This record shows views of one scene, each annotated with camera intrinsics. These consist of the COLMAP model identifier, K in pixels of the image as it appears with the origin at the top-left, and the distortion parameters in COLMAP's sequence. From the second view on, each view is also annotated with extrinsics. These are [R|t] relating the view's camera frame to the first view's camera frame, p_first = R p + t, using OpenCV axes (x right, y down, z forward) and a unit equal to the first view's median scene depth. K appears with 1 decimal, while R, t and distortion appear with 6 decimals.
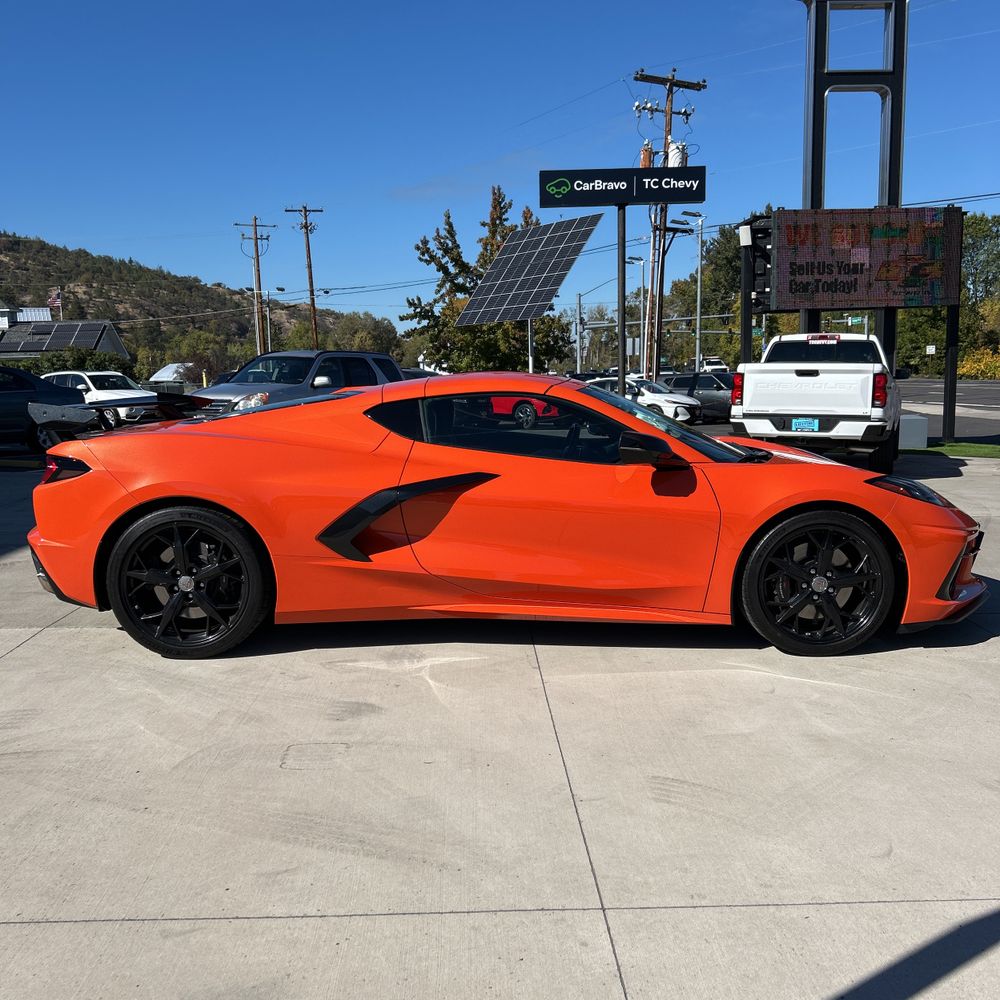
lens RADIAL K [[1012.3, 0, 497.8], [0, 1012.3, 517.4], [0, 0, 1]] dist [0.041439, -0.094304]
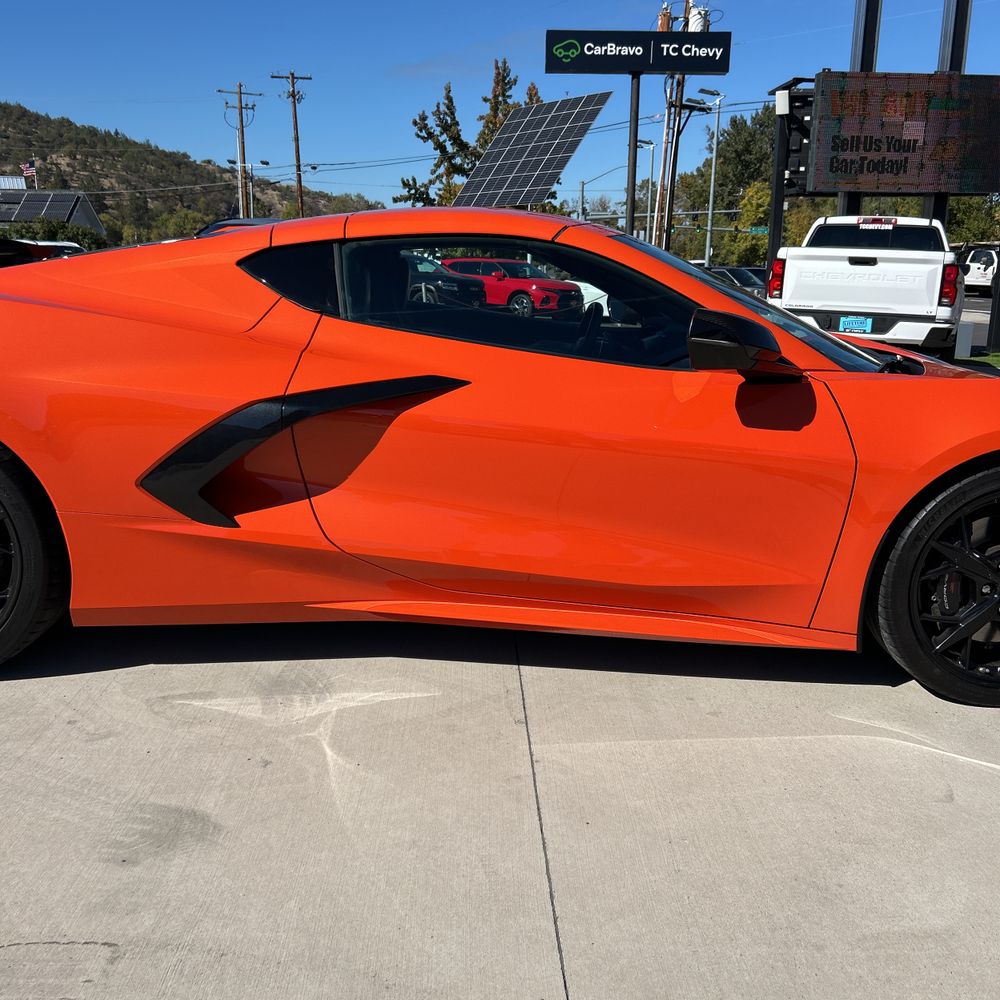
lens RADIAL K [[1009.4, 0, 509.1], [0, 1009.4, 514.4], [0, 0, 1]] dist [0.002885, 0.001938]
pose [[0.999334, 0.030106, 0.020627, 0.002586], [-0.032009, 0.994556, 0.099168, -0.004090], [-0.017529, -0.099762, 0.994857, 0.072724]]
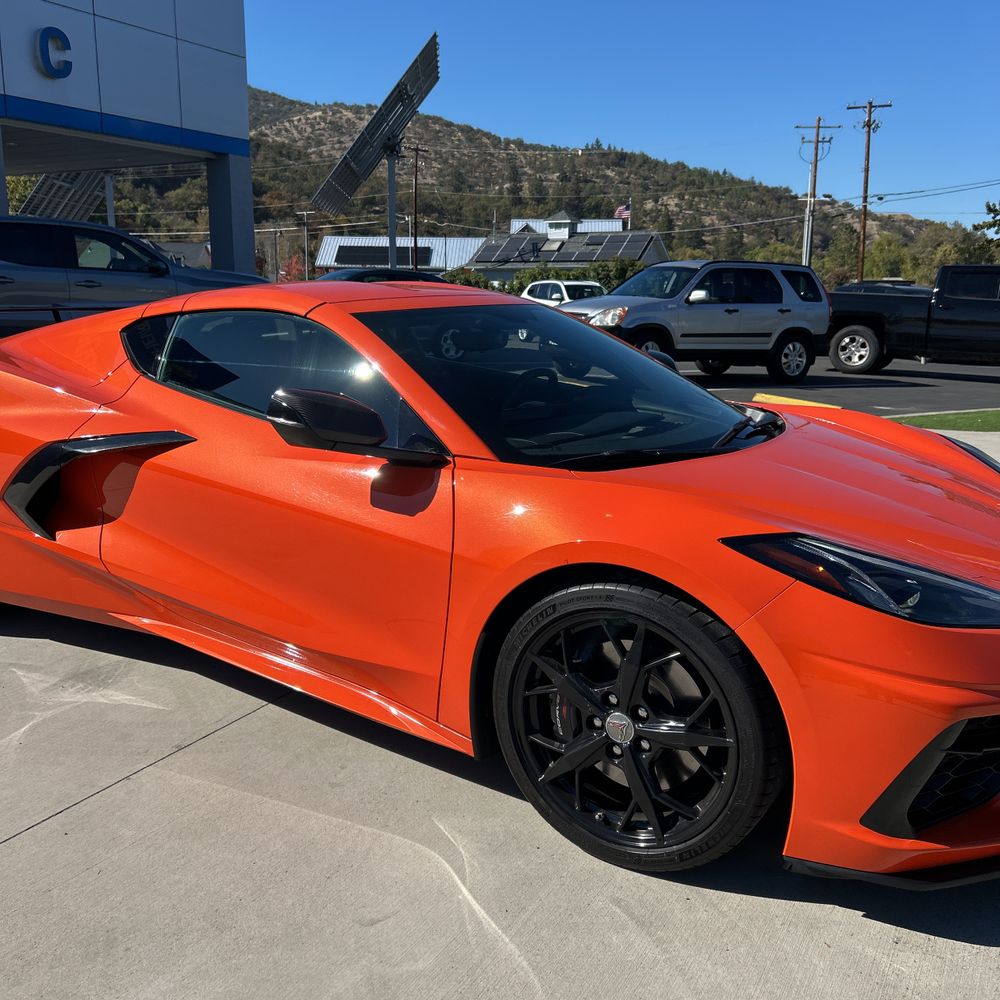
lens RADIAL K [[1019.3, 0, 493.5], [0, 1019.3, 496.8], [0, 0, 1]] dist [0.020837, -0.010417]
pose [[0.846001, 0.135282, -0.515733, 0.084915], [-0.103480, 0.990544, 0.090083, -0.014112], [0.523043, -0.022842, 0.852000, 0.091543]]
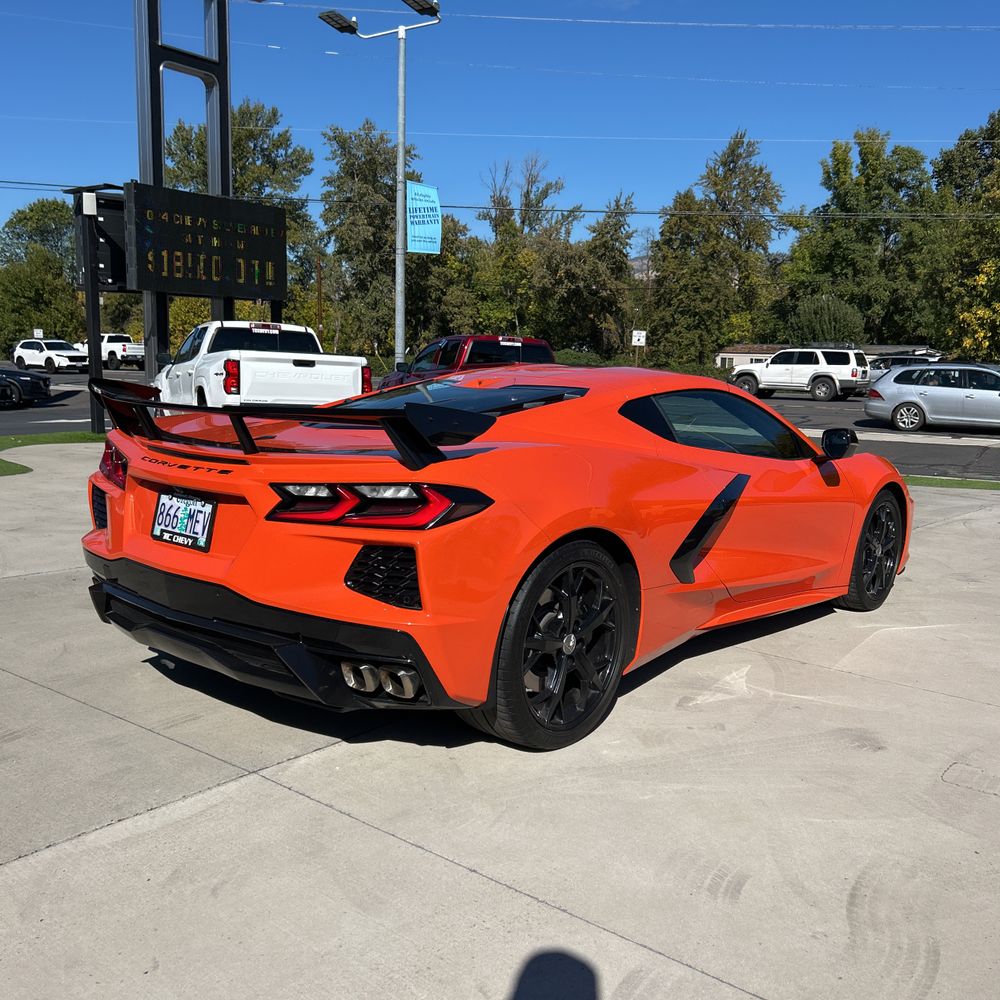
lens RADIAL K [[1009.4, 0, 509.1], [0, 1009.4, 514.4], [0, 0, 1]] dist [0.002885, 0.001938]
pose [[0.632562, -0.078132, 0.770559, -0.150616], [0.067932, 0.996661, 0.045292, -0.011076], [-0.771525, 0.023696, 0.635758, 0.094825]]
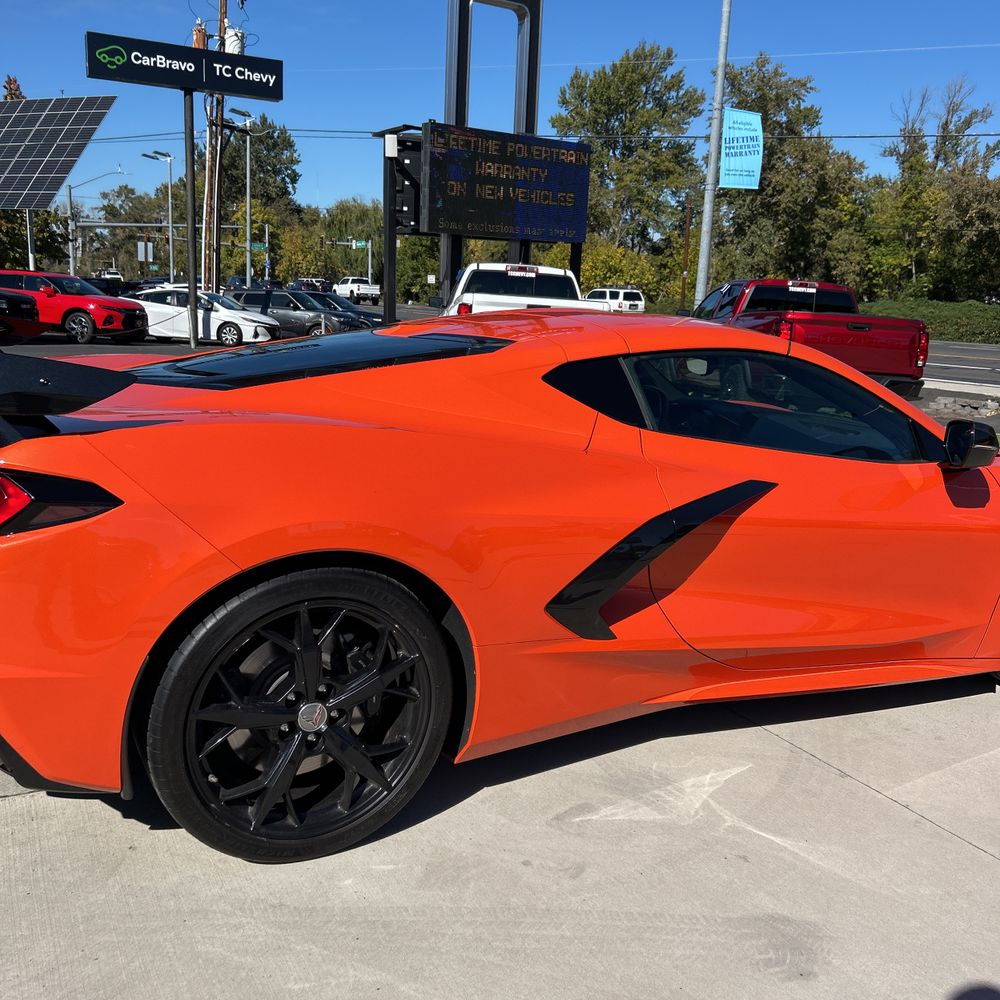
lens RADIAL K [[1006.7, 0, 500.0], [0, 1006.7, 500.0], [0, 0, 1]] dist [0.050196, -0.059510]
pose [[0.875823, -0.036900, 0.481219, -0.077475], [0.005336, 0.997752, 0.066795, -0.012658], [-0.482602, -0.055933, 0.874052, 0.088140]]
